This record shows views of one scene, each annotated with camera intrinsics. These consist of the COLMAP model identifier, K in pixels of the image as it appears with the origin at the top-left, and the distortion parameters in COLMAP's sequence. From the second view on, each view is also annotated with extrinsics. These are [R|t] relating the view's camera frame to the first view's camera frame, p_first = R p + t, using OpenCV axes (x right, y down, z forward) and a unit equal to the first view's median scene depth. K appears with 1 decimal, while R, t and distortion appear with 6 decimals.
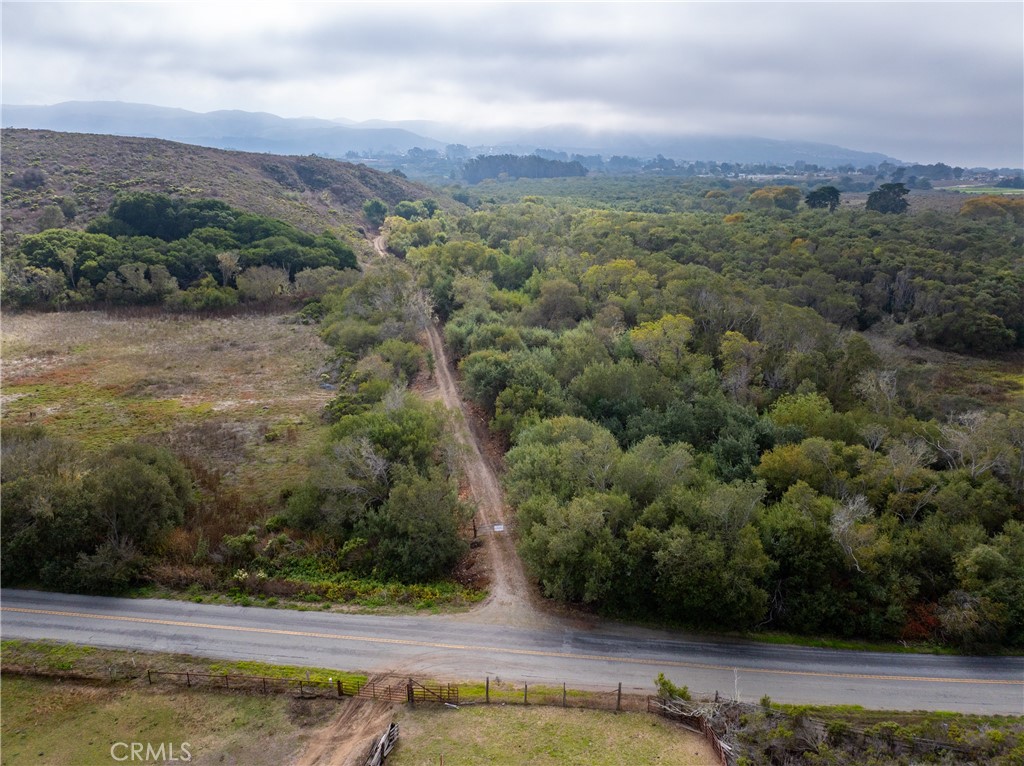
lens RADIAL K [[712.3, 0, 511.9], [0, 712.3, 382.7], [0, 0, 1]] dist [-0.013935, -0.001983]
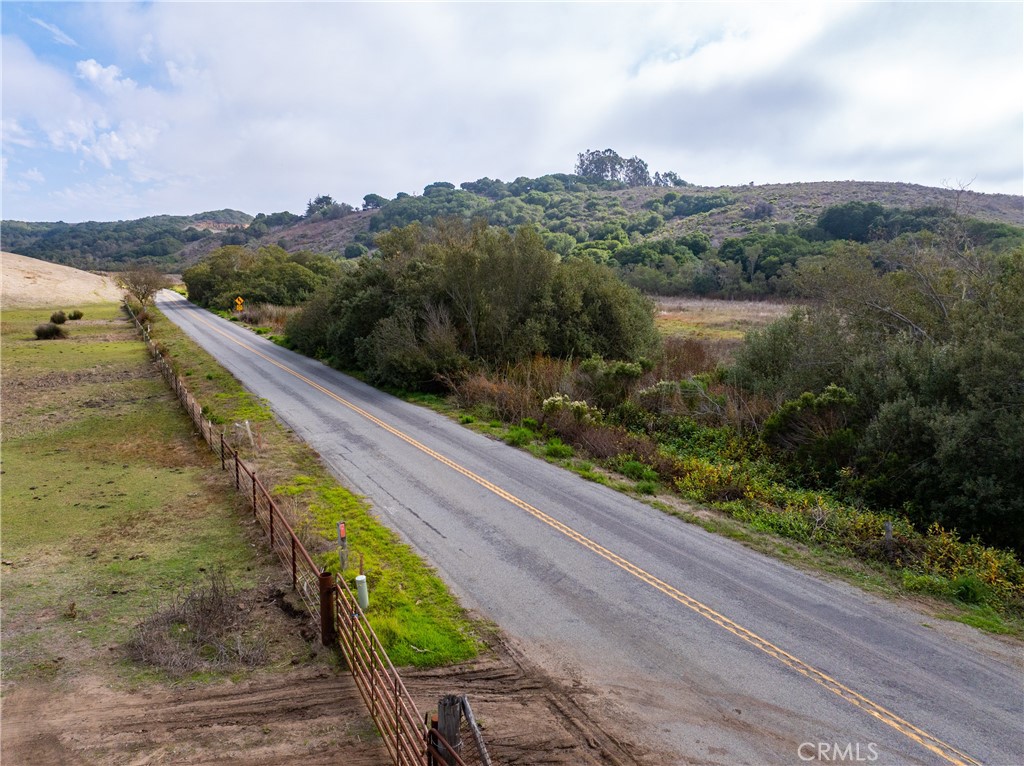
lens RADIAL K [[712.3, 0, 511.2], [0, 712.3, 383.7], [0, 0, 1]] dist [-0.013935, -0.001983]
pose [[0.563730, 0.113767, -0.818087, -0.017644], [-0.224578, 0.974266, -0.019267, 0.281105], [0.794842, 0.194586, 0.574772, 0.725700]]
